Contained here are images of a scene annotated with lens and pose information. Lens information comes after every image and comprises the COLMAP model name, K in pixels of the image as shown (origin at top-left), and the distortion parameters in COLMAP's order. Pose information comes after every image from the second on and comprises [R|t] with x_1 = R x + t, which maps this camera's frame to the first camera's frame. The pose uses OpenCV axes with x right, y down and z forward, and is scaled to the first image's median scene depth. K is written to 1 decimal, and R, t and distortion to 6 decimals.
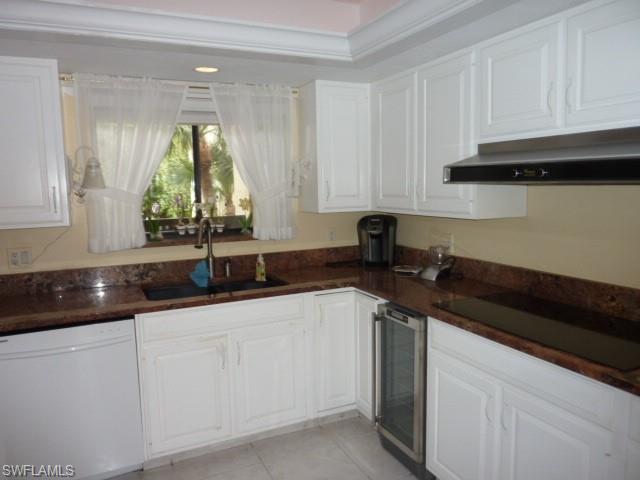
lens RADIAL K [[476.7, 0, 322.0], [0, 476.7, 237.7], [0, 0, 1]] dist [-0.002581, -0.038544]
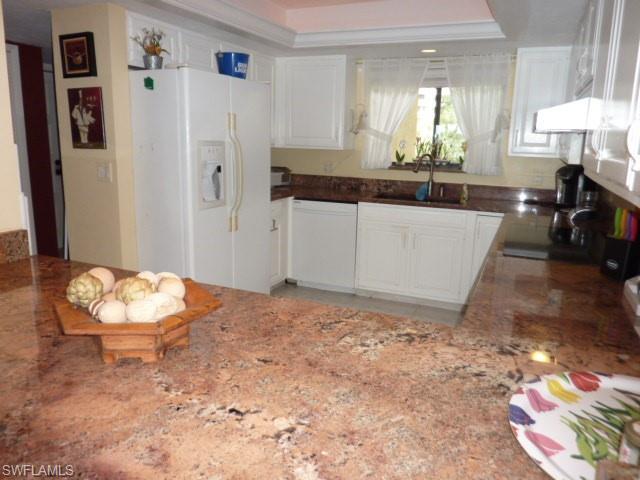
lens RADIAL K [[476.7, 0, 321.4], [0, 476.7, 239.5], [0, 0, 1]] dist [-0.002581, -0.038544]
pose [[0.664232, 0.195506, -0.721508, 0.689893], [-0.122470, 0.980613, 0.152967, 0.036653], [0.737426, -0.013243, 0.675298, -0.245434]]
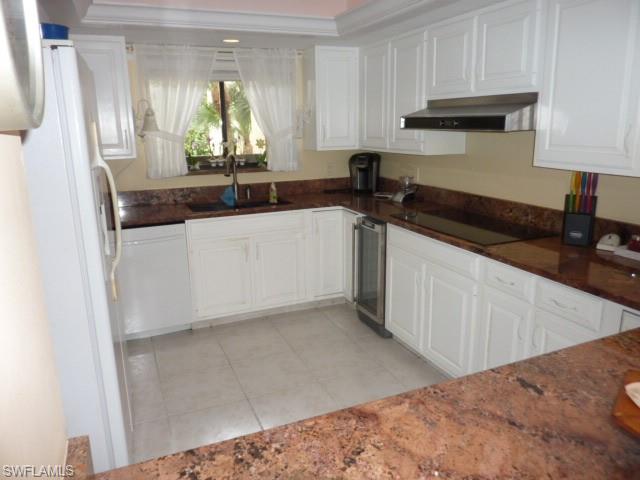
lens RADIAL K [[476.7, 0, 323.1], [0, 476.7, 237.8], [0, 0, 1]] dist [-0.002581, -0.038544]
pose [[0.999340, 0.013013, -0.033903, 0.063355], [-0.008771, 0.992443, 0.122392, 0.027760], [0.035239, -0.122013, 0.991903, -0.361115]]
